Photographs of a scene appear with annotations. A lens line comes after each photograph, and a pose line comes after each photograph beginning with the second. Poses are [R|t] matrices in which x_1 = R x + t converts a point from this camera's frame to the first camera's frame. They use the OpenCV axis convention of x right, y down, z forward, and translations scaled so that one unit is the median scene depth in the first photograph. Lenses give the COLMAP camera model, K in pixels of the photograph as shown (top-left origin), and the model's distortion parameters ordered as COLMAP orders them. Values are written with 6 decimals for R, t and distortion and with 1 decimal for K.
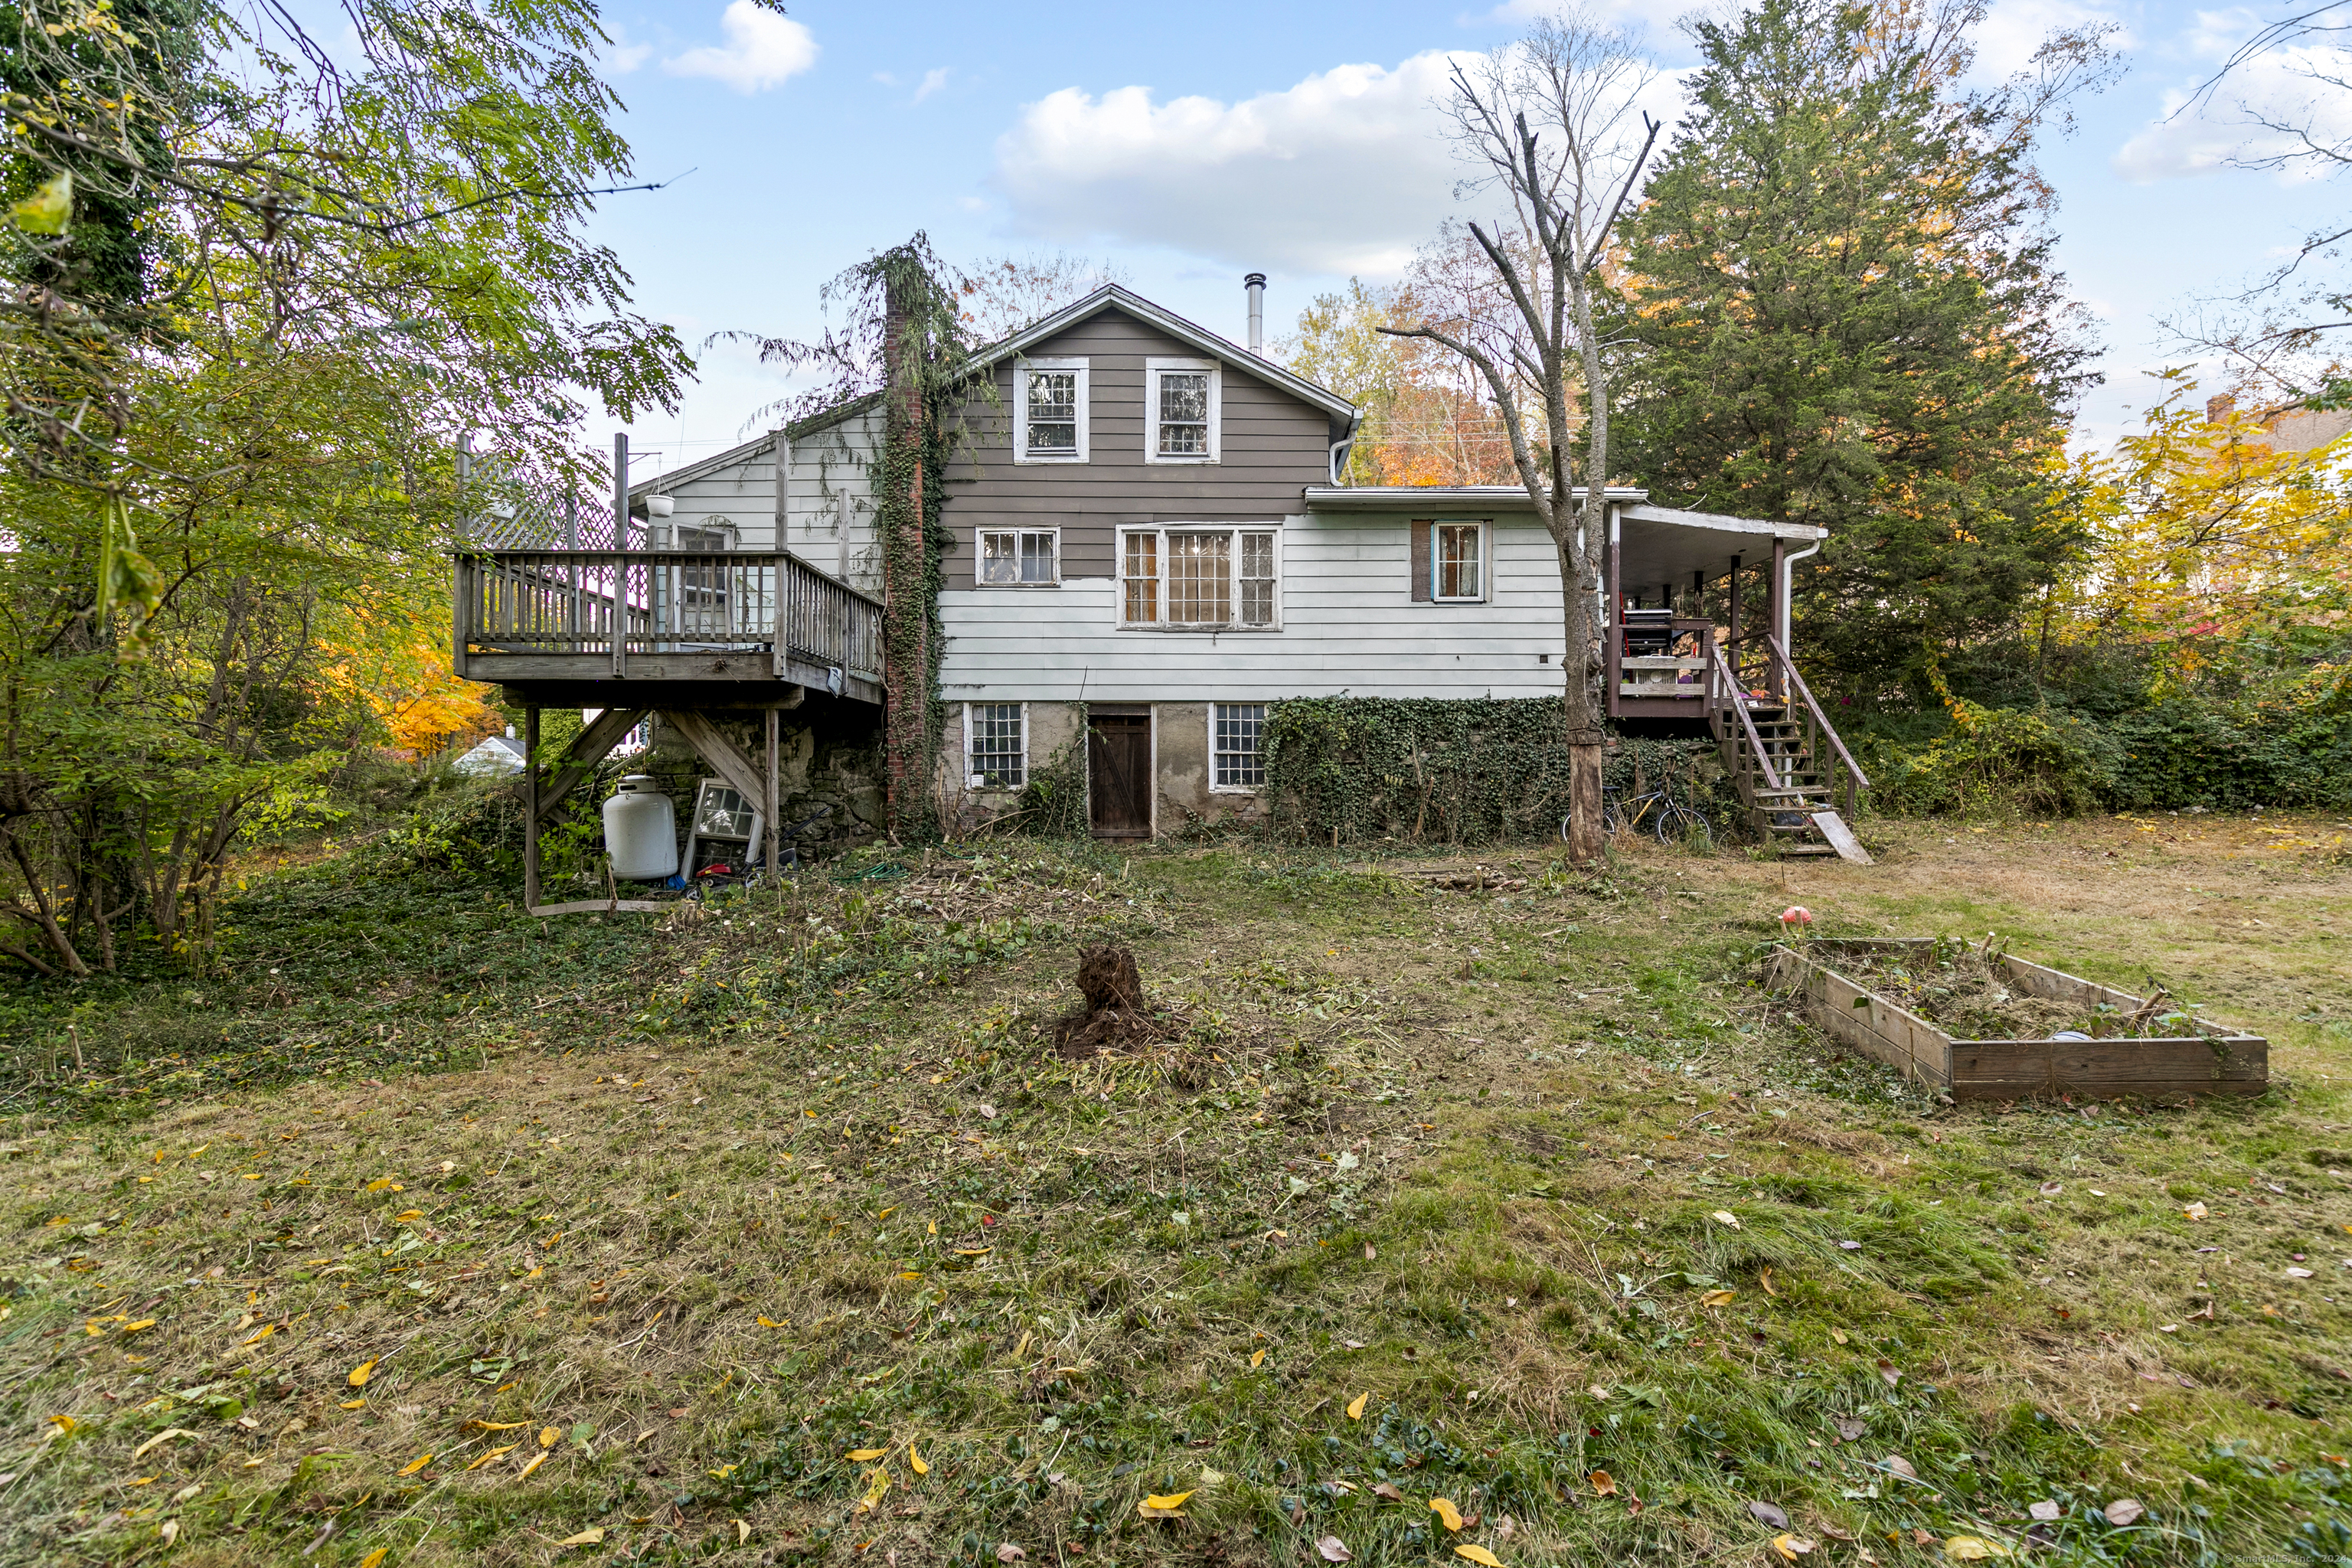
lens RADIAL K [[1058.6, 0, 1197.0], [0, 1058.6, 787.6], [0, 0, 1]] dist [0.009788, -0.003126]
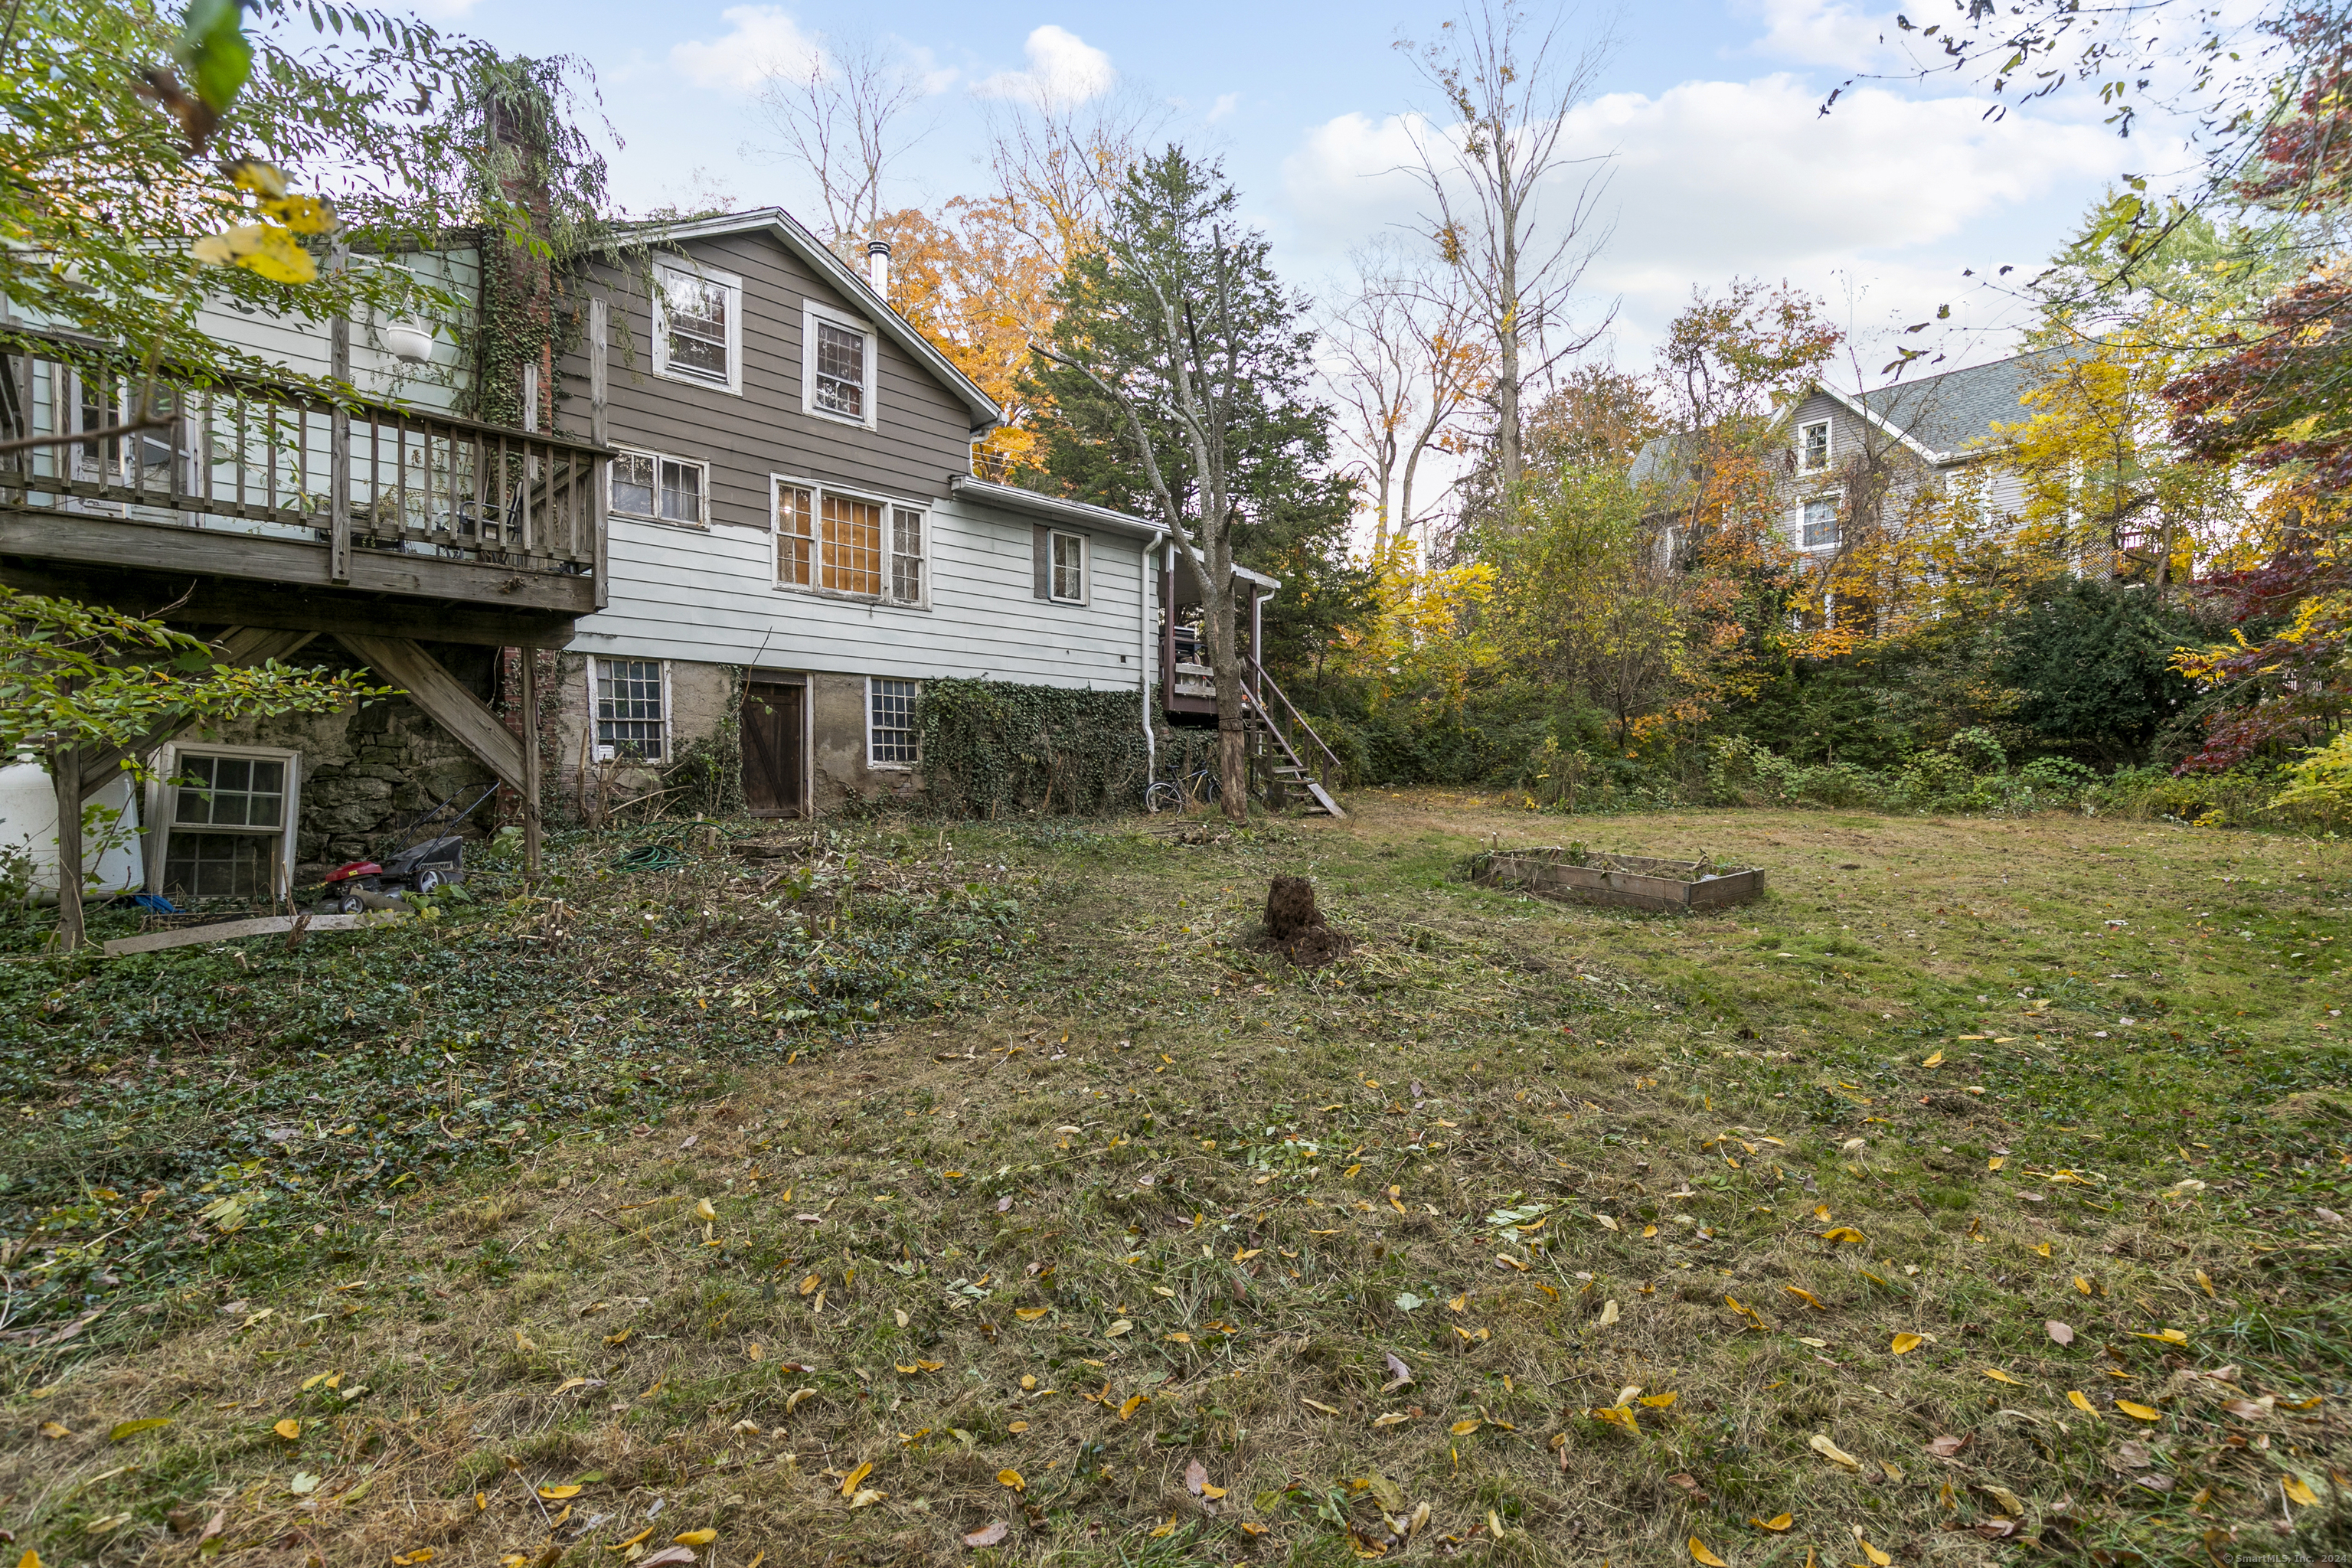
lens RADIAL K [[1058.6, 0, 1179.2], [0, 1058.6, 794.4], [0, 0, 1]] dist [0.009788, -0.003126]
pose [[0.706716, -0.010266, 0.707423, -0.475478], [0.001380, 0.999913, 0.013133, 0.015942], [-0.707496, -0.008305, 0.706669, 0.107847]]
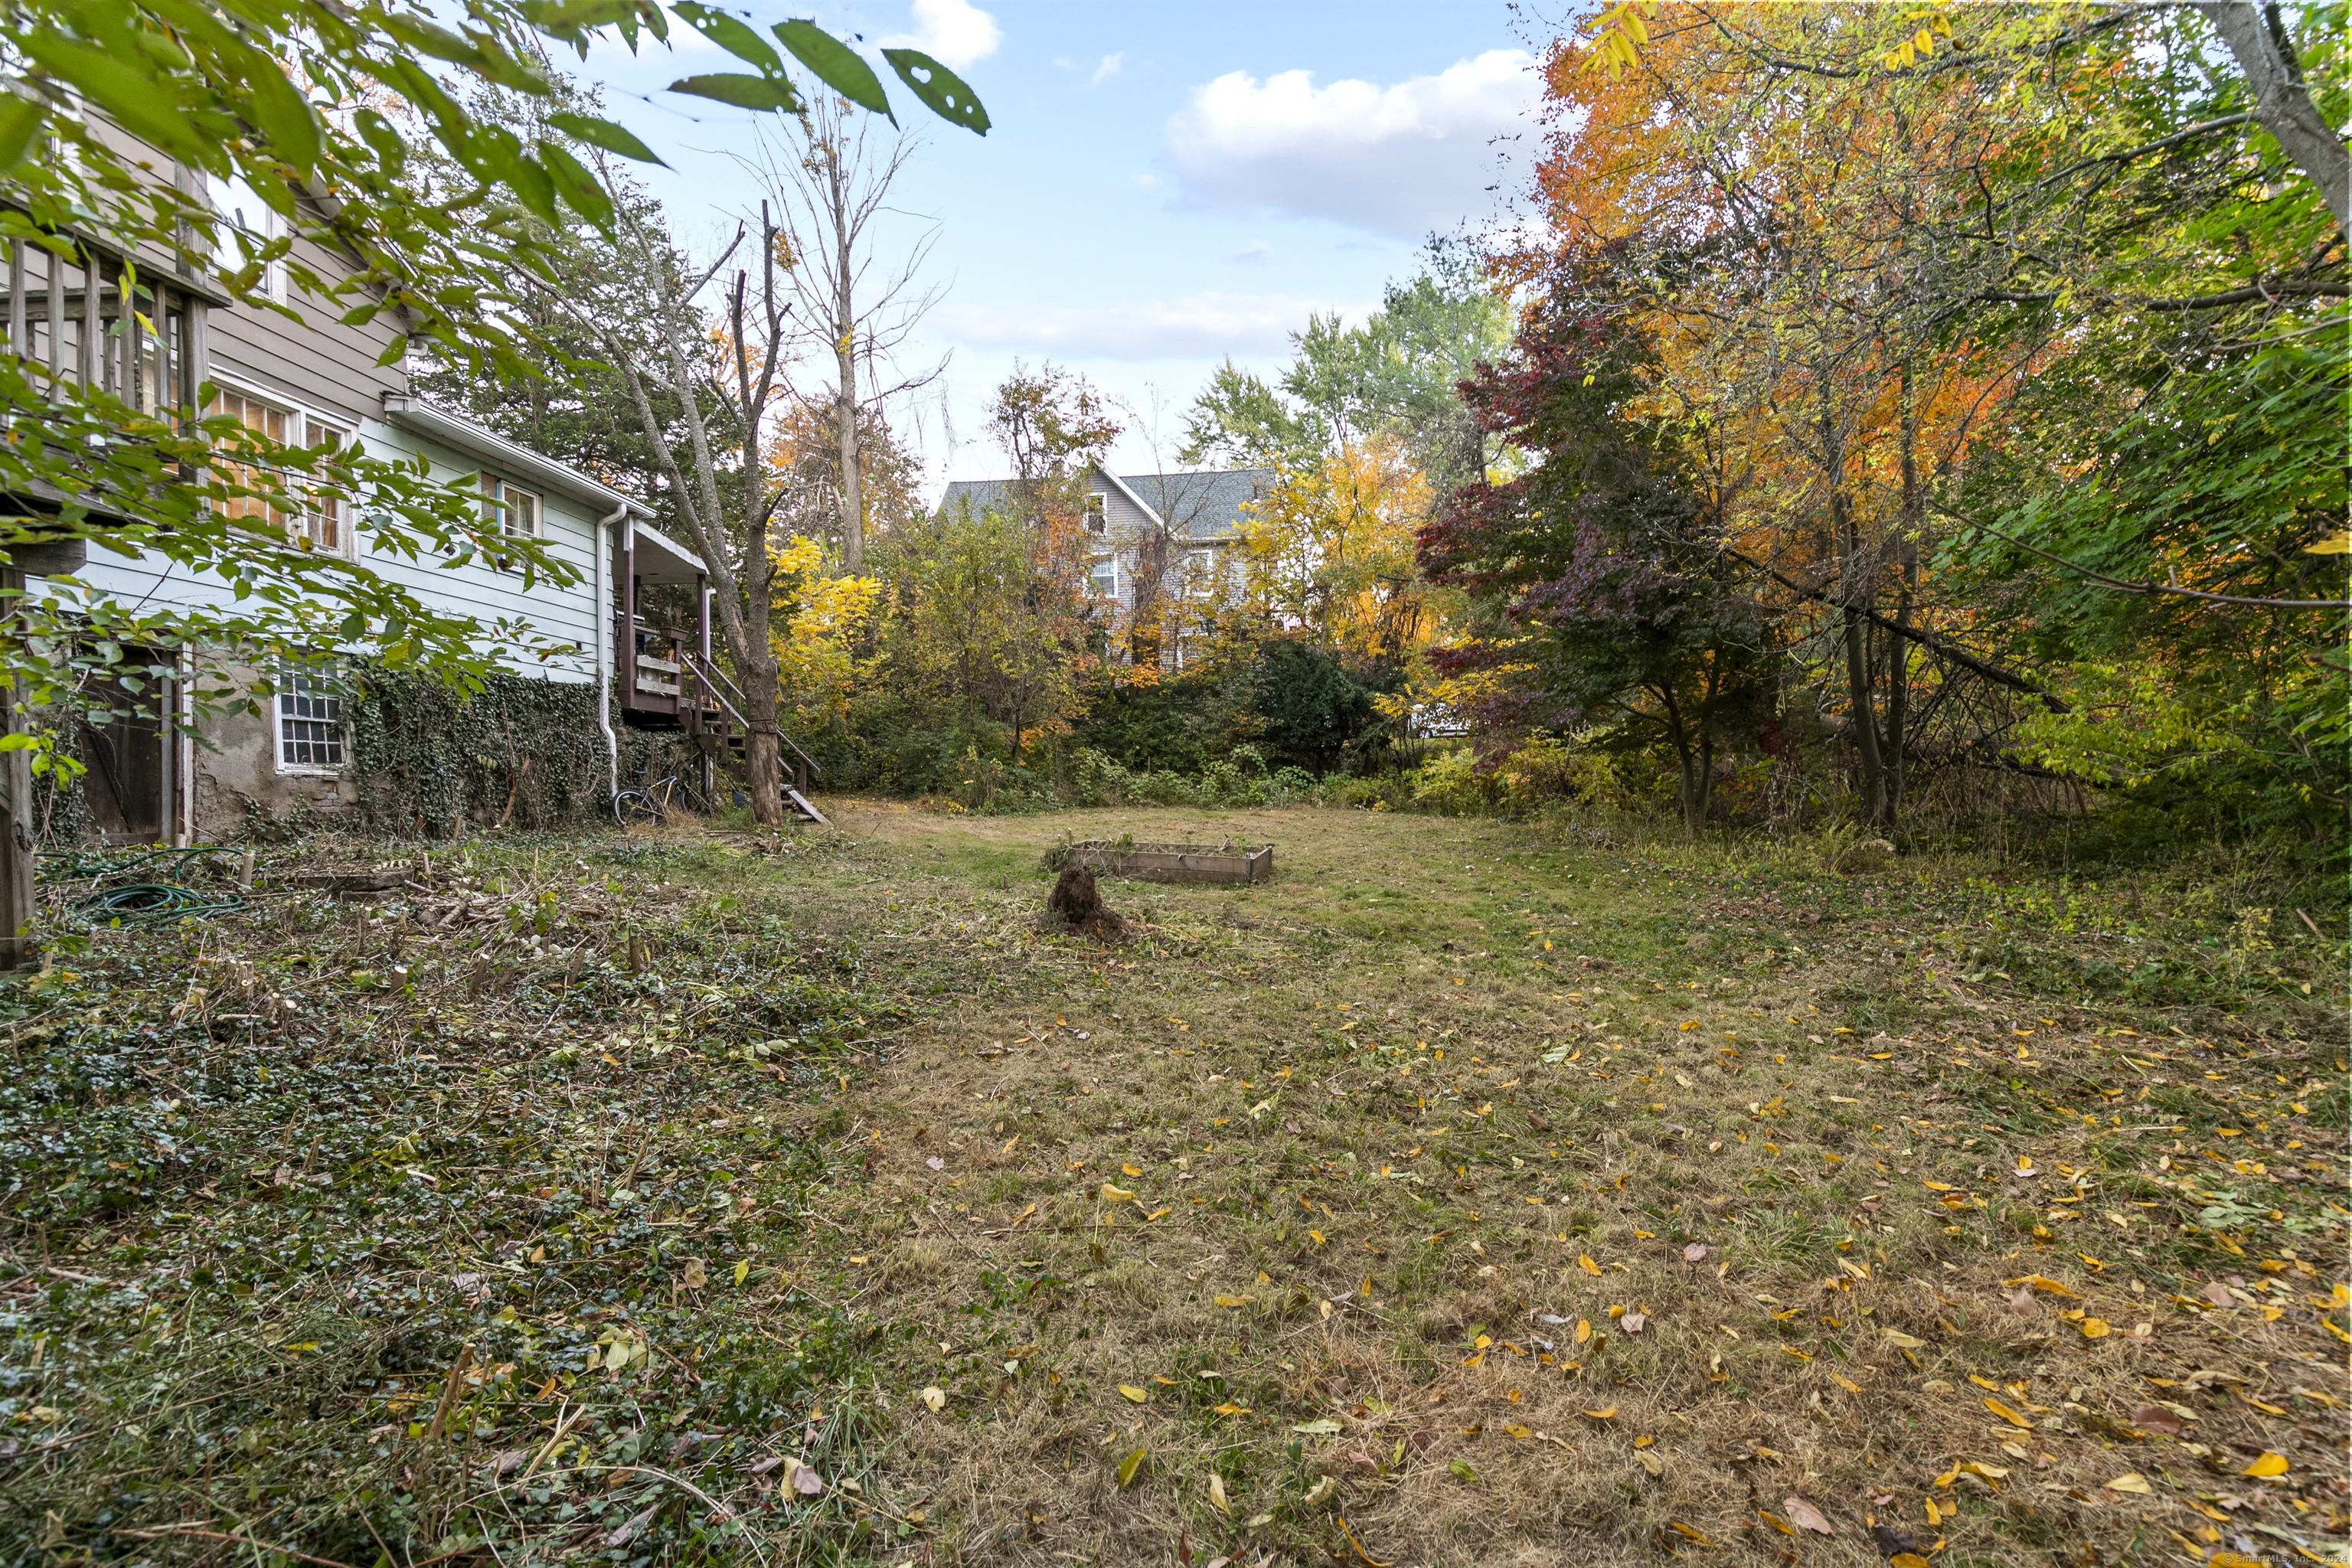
lens RADIAL K [[1058.6, 0, 1175.8], [0, 1058.6, 778.4], [0, 0, 1]] dist [0.009788, -0.003126]
pose [[0.072822, 0.006675, 0.997323, -0.646621], [0.014104, 0.999871, -0.007722, 0.021749], [-0.997245, 0.014628, 0.072718, 0.355165]]
